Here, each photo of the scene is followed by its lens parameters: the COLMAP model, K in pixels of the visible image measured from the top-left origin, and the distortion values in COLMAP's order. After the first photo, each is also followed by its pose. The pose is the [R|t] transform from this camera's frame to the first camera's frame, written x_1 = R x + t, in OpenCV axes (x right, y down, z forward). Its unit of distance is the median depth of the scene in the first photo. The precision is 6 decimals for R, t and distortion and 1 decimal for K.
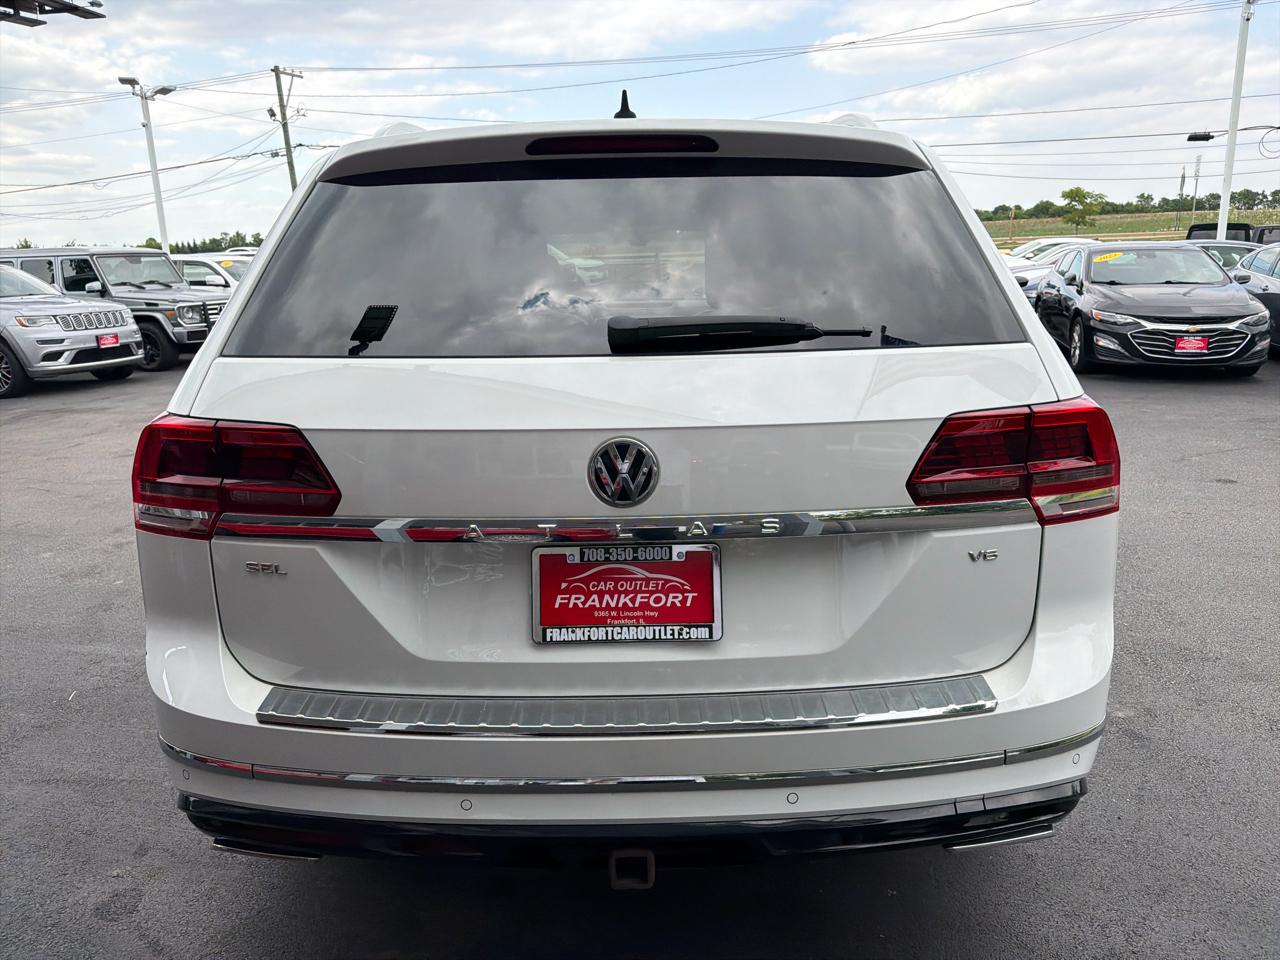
lens RADIAL K [[900.0, 0, 641.5], [0, 900.0, 480.7], [0, 0, 1]] dist [0.031097, -0.038812]
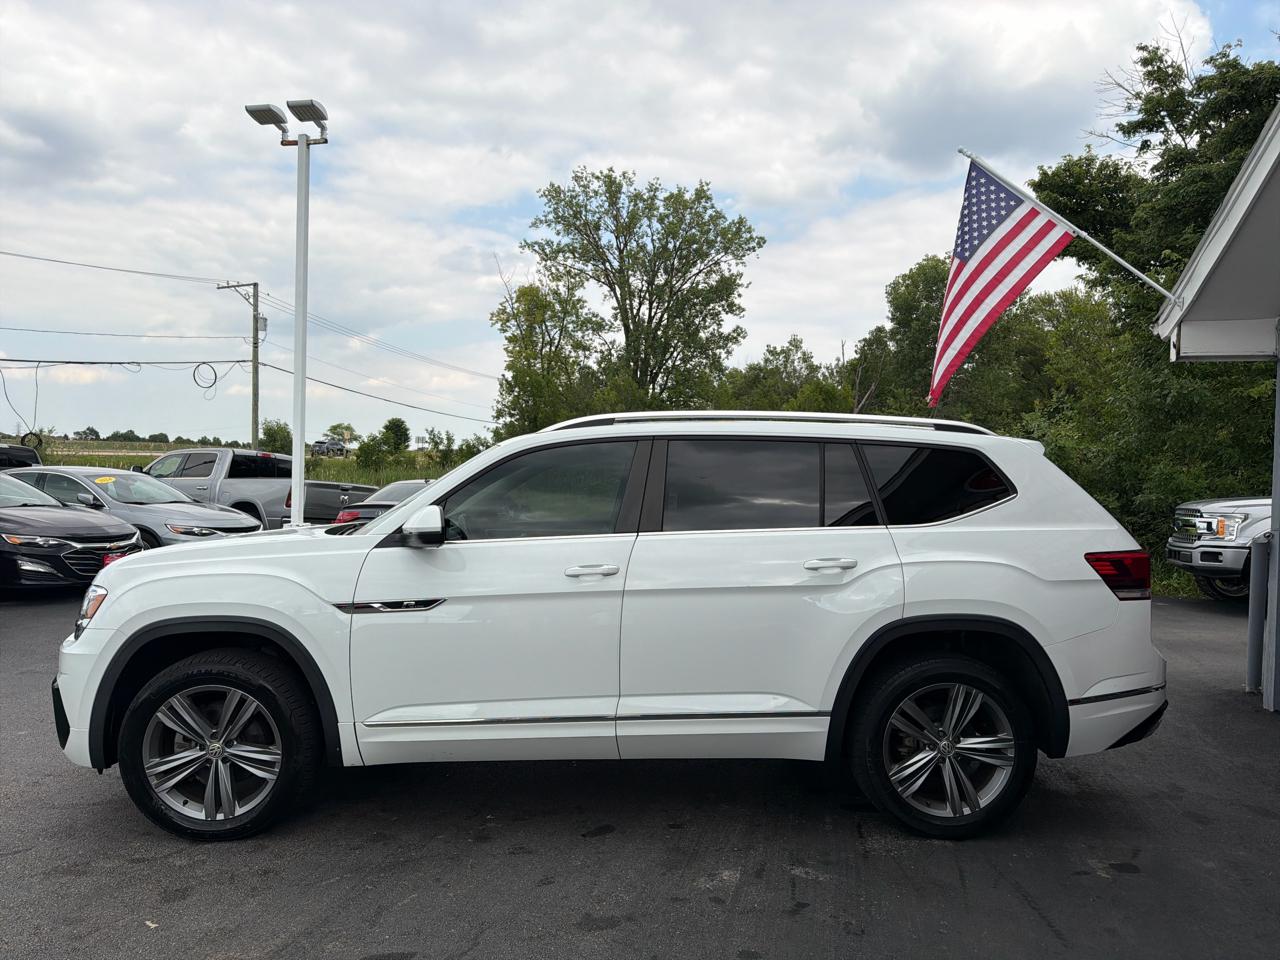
lens RADIAL K [[900.0, 0, 647.6], [0, 900.0, 473.9], [0, 0, 1]] dist [0.031097, -0.038812]
pose [[-0.036984, 0.024581, 0.999013, -0.326639], [0.222578, 0.974788, -0.015745, -0.060088], [-0.974213, 0.221776, -0.041523, 0.263663]]
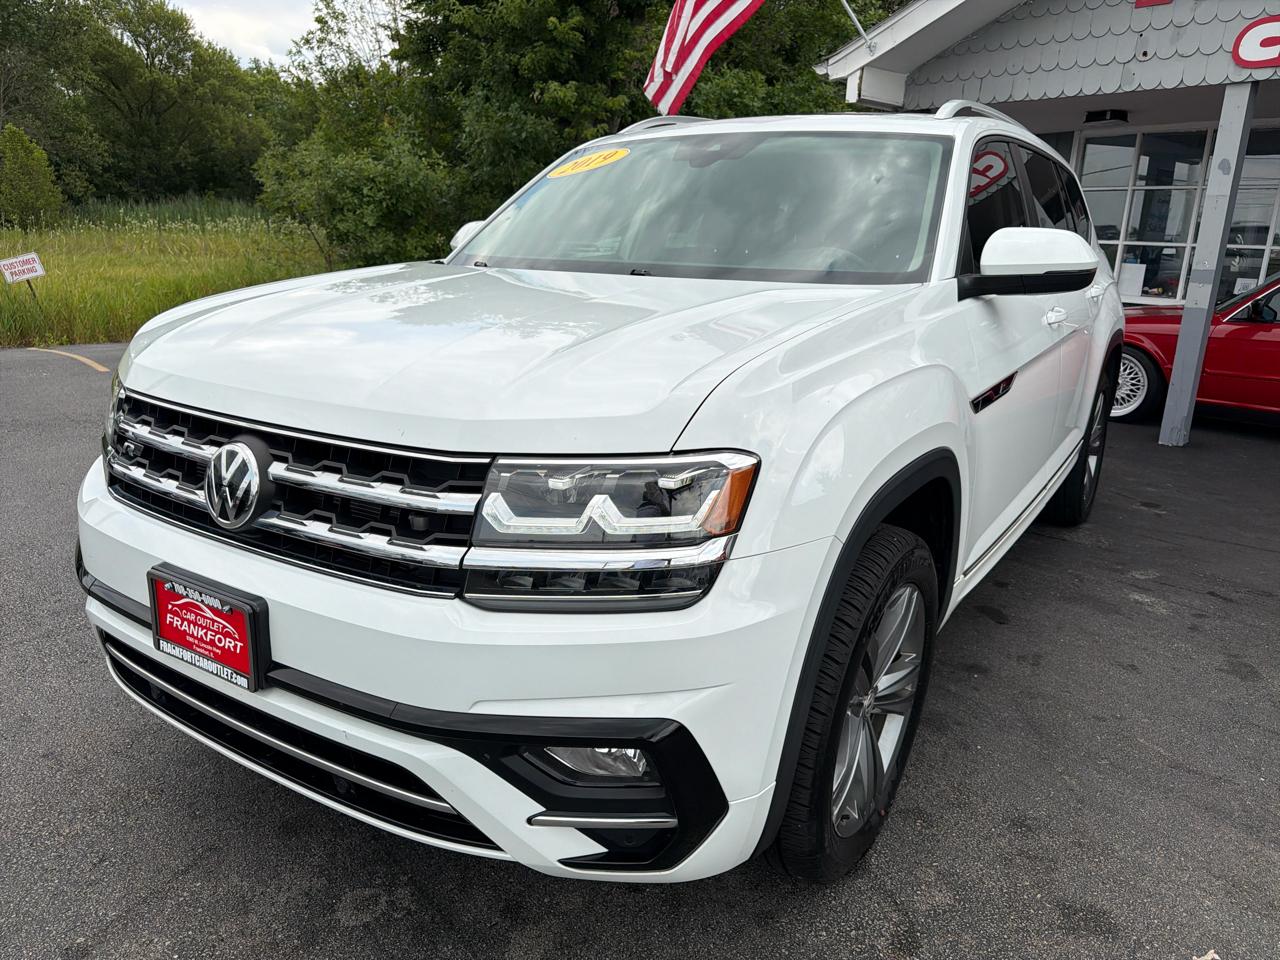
lens RADIAL K [[900.0, 0, 650.9], [0, 900.0, 484.0], [0, 0, 1]] dist [0.031097, -0.038812]
pose [[-0.840554, -0.146160, 0.521637, -0.103715], [0.117768, 0.890585, 0.439306, -0.107541], [-0.528771, 0.430693, -0.731372, 0.490308]]
